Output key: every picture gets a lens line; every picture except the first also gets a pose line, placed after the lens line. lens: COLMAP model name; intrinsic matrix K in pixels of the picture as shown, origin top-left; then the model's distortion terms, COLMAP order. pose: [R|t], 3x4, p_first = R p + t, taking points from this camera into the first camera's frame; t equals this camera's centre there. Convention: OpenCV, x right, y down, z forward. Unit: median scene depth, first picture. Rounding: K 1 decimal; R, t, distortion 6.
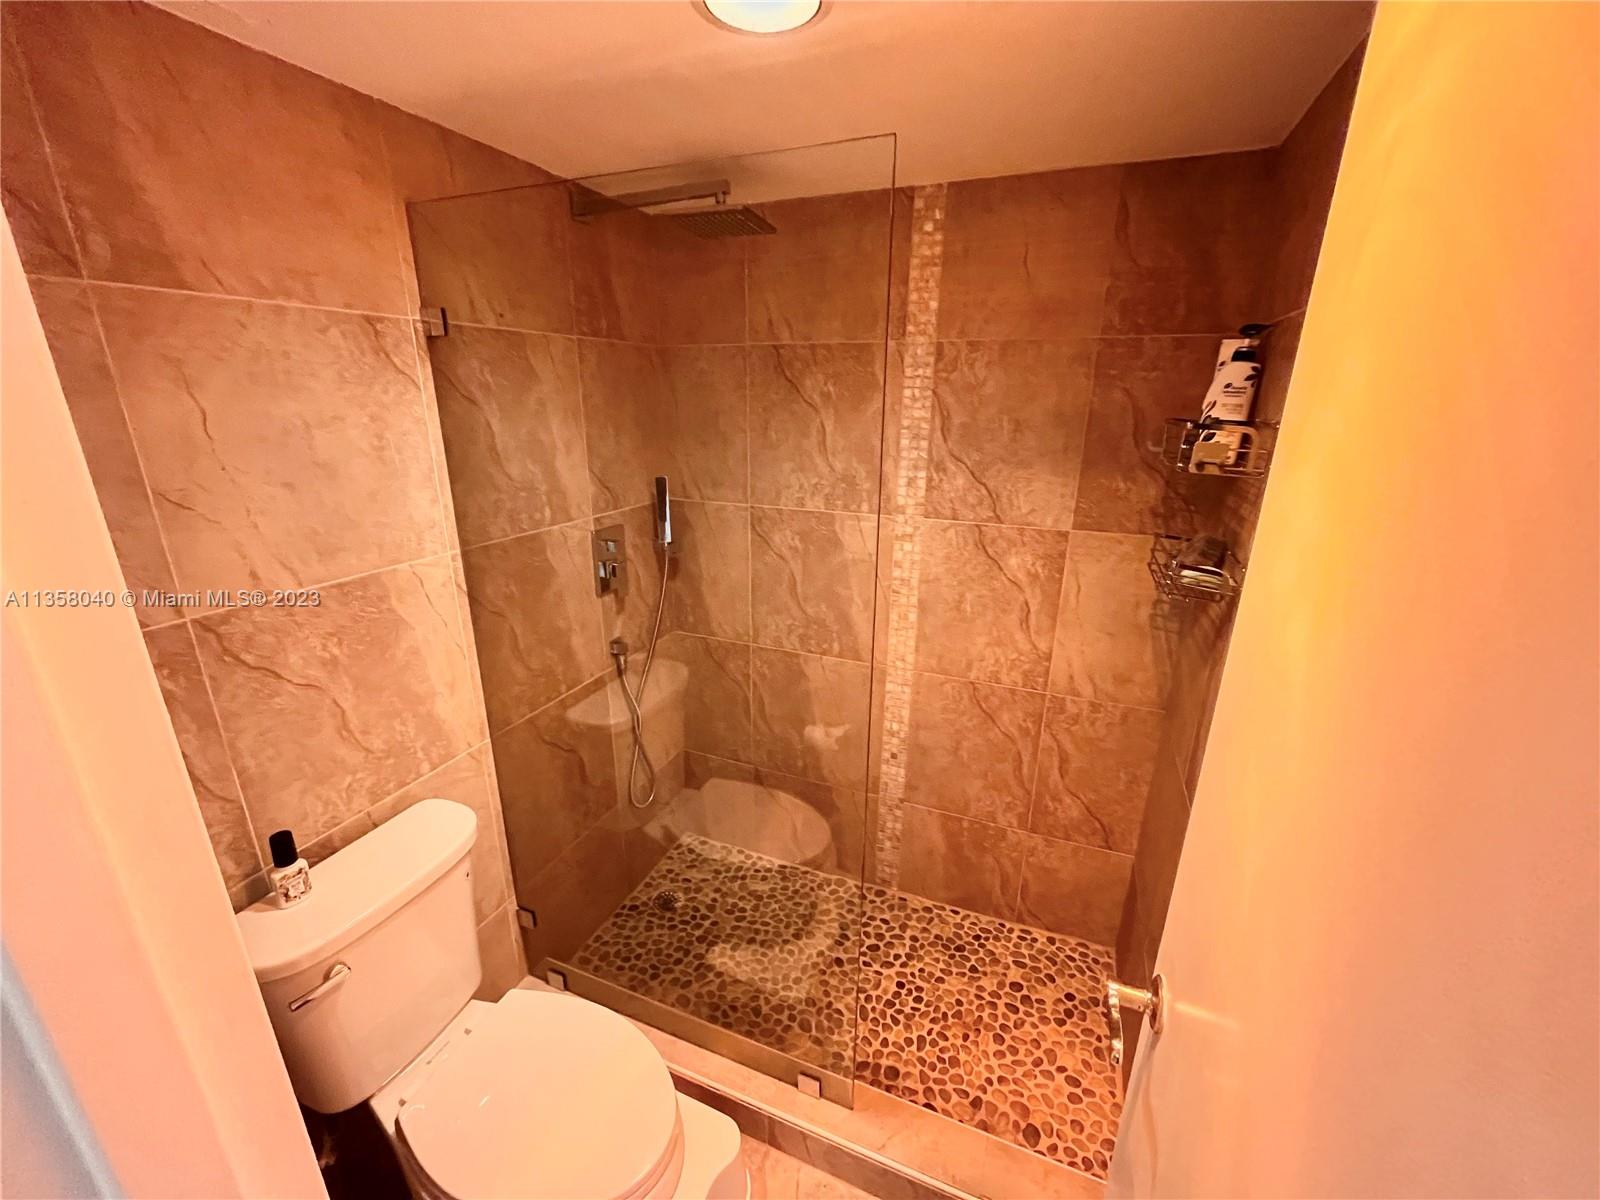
lens RADIAL K [[646.2, 0, 798.2], [0, 646.2, 602.1], [0, 0, 1]] dist [-0.004089, -0.000018]
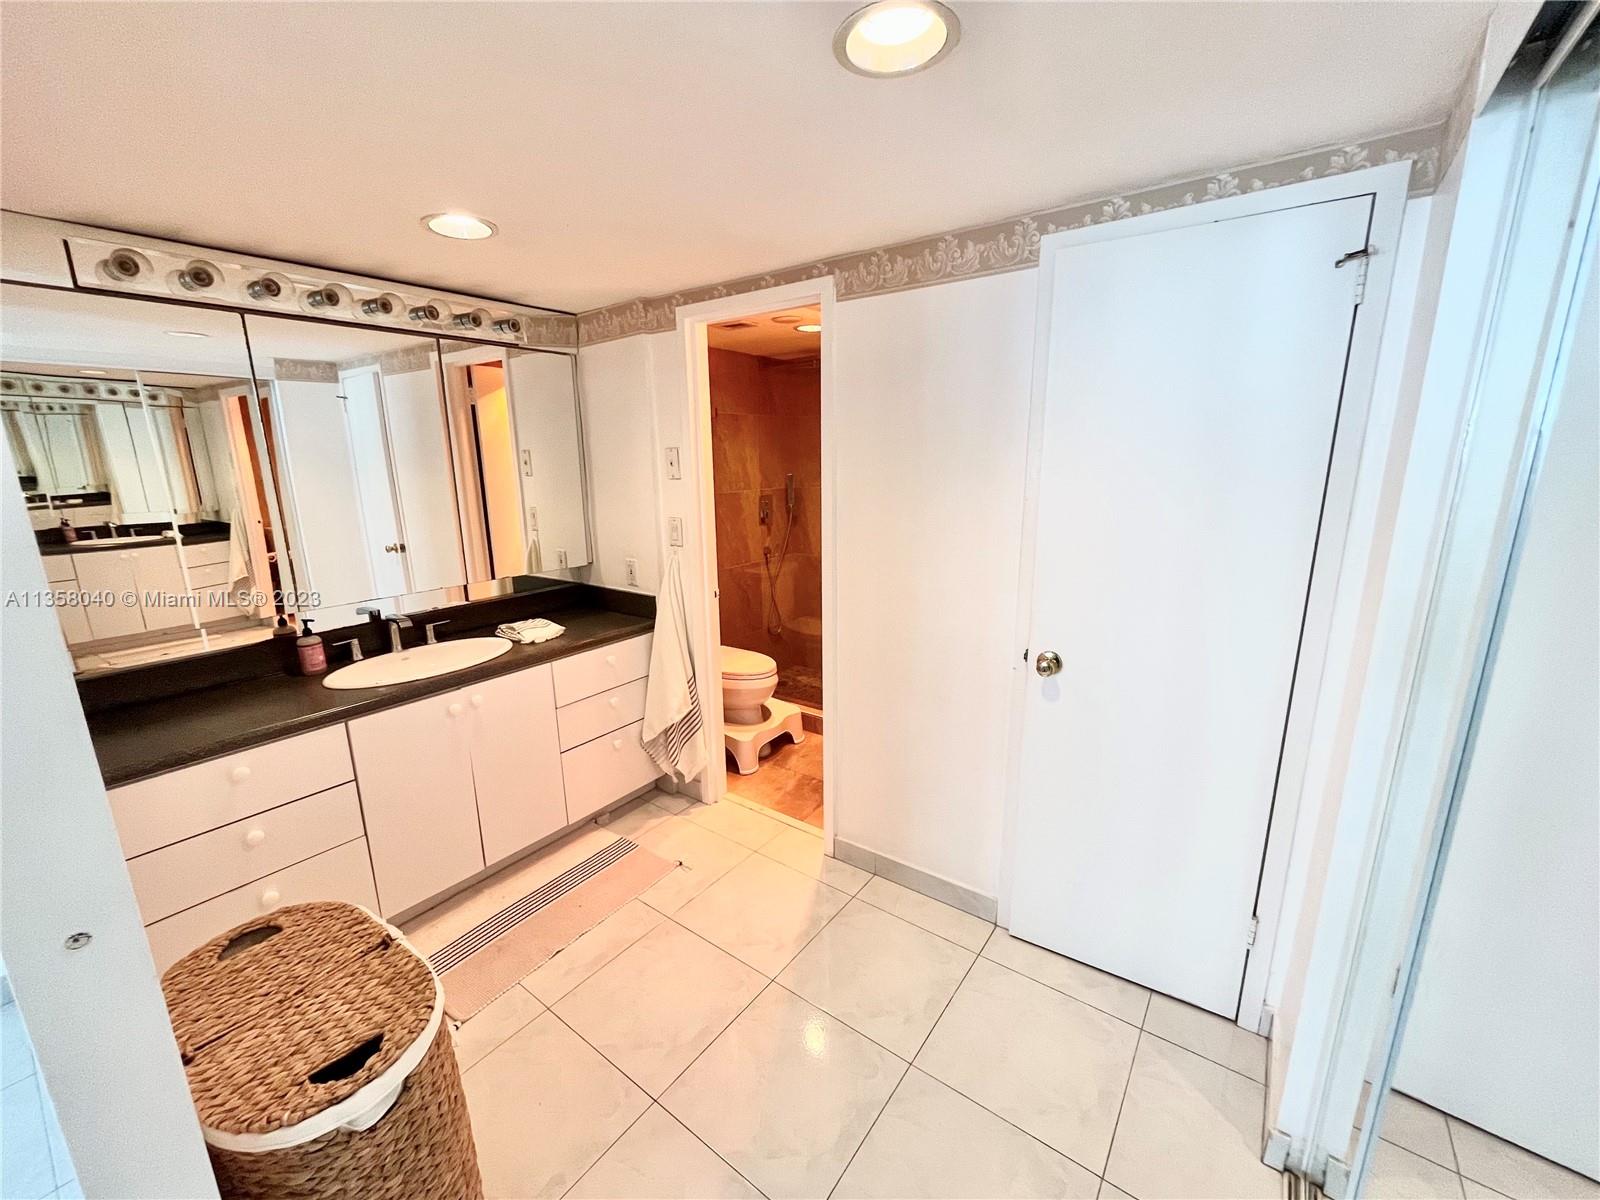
lens RADIAL K [[646.2, 0, 799.8], [0, 646.2, 597.9], [0, 0, 1]] dist [-0.004089, -0.000018]
pose [[0.973469, 0.031868, -0.226590, 0.345988], [-0.051795, 0.995240, -0.082548, 0.420842], [0.222881, 0.092095, 0.970486, -1.135724]]
